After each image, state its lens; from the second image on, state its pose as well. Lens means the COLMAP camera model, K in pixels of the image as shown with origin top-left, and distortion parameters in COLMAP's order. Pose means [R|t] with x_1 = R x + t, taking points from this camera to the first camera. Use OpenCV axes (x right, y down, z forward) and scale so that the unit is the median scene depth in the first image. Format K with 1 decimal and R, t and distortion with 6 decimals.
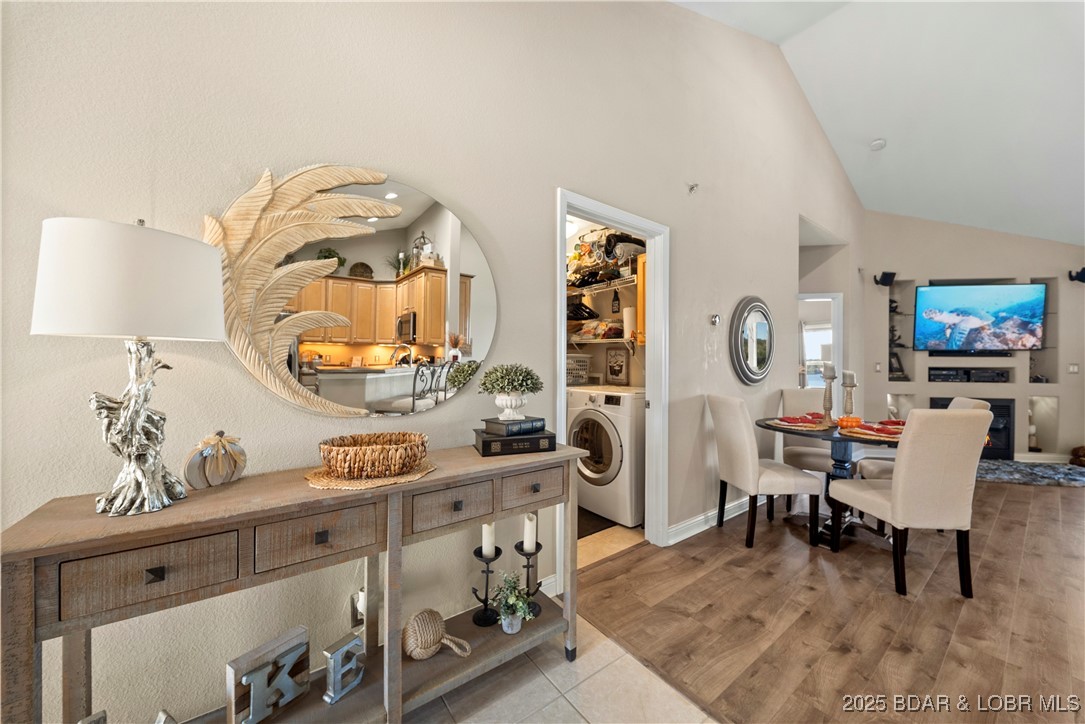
lens RADIAL K [[390.3, 0, 542.5], [0, 390.3, 362.0], [0, 0, 1]] dist [-0.000455, -0.000248]
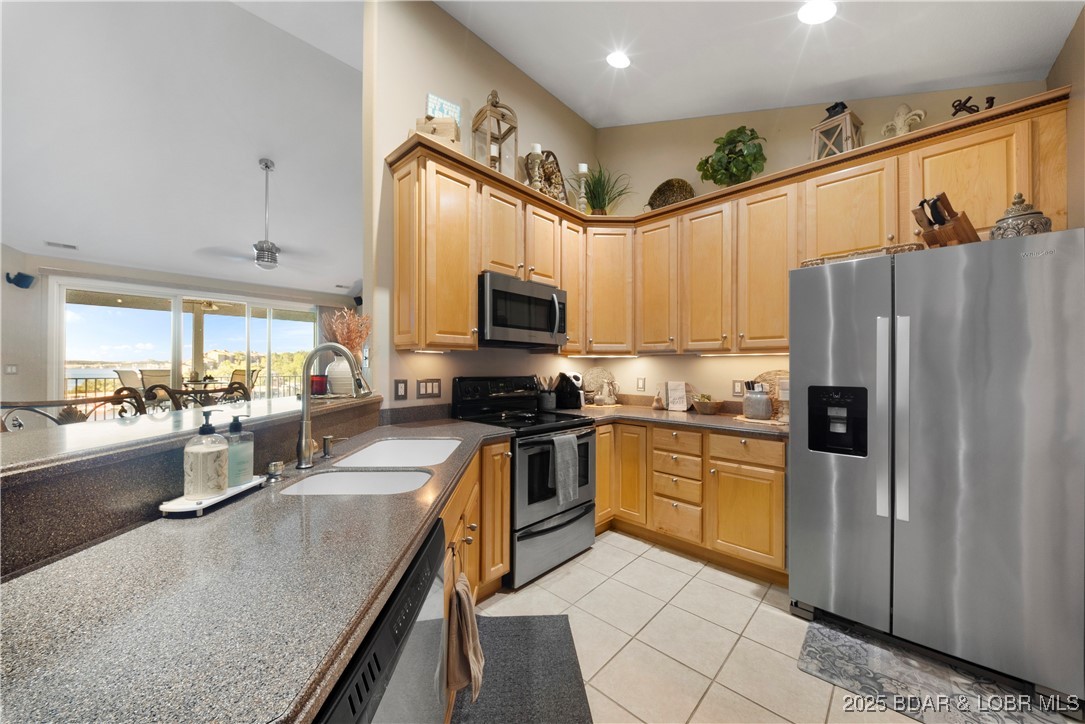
lens RADIAL K [[381.4, 0, 540.9], [0, 381.4, 364.9], [0, 0, 1]] dist [-0.001251, -0.003085]
pose [[-0.162339, -0.001991, 0.986733, 0.346006], [-0.010402, 0.999946, 0.000306, -0.019138], [-0.986680, -0.010215, -0.162351, -0.430926]]
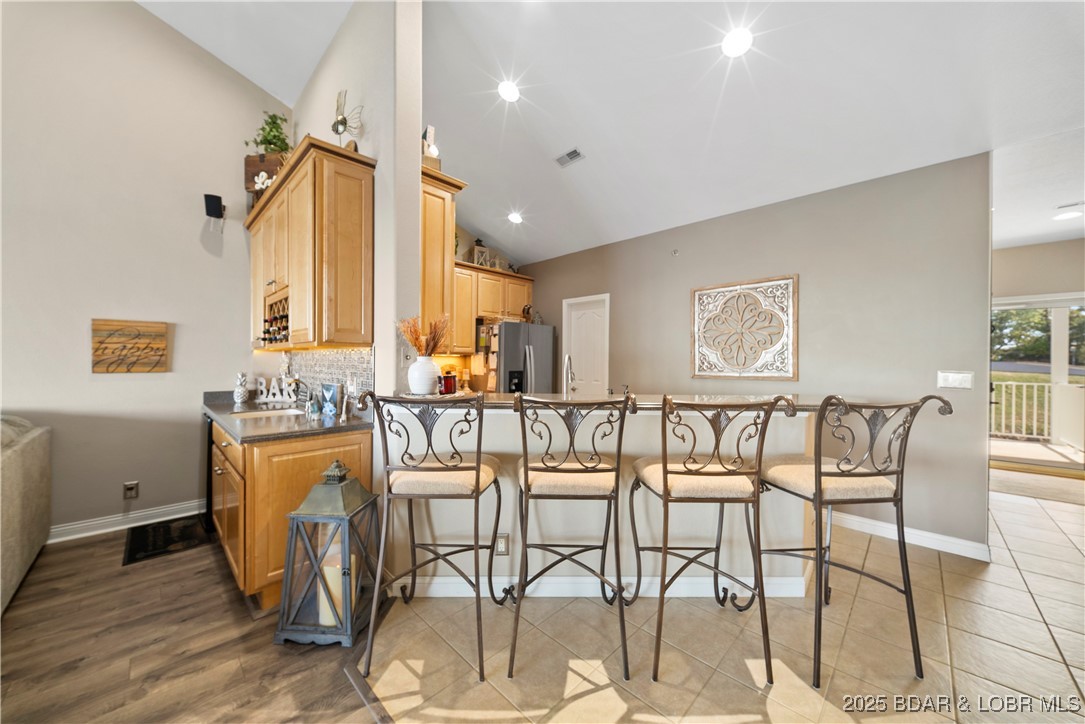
lens RADIAL K [[385.8, 0, 542.5], [0, 385.8, 362.0], [0, 0, 1]] dist [-0.000218, -0.003798]
pose [[-0.989234, -0.015233, -0.145549, 1.141386], [-0.014674, 0.999880, -0.004909, -0.020335], [0.145607, -0.002720, -0.989339, 0.803984]]
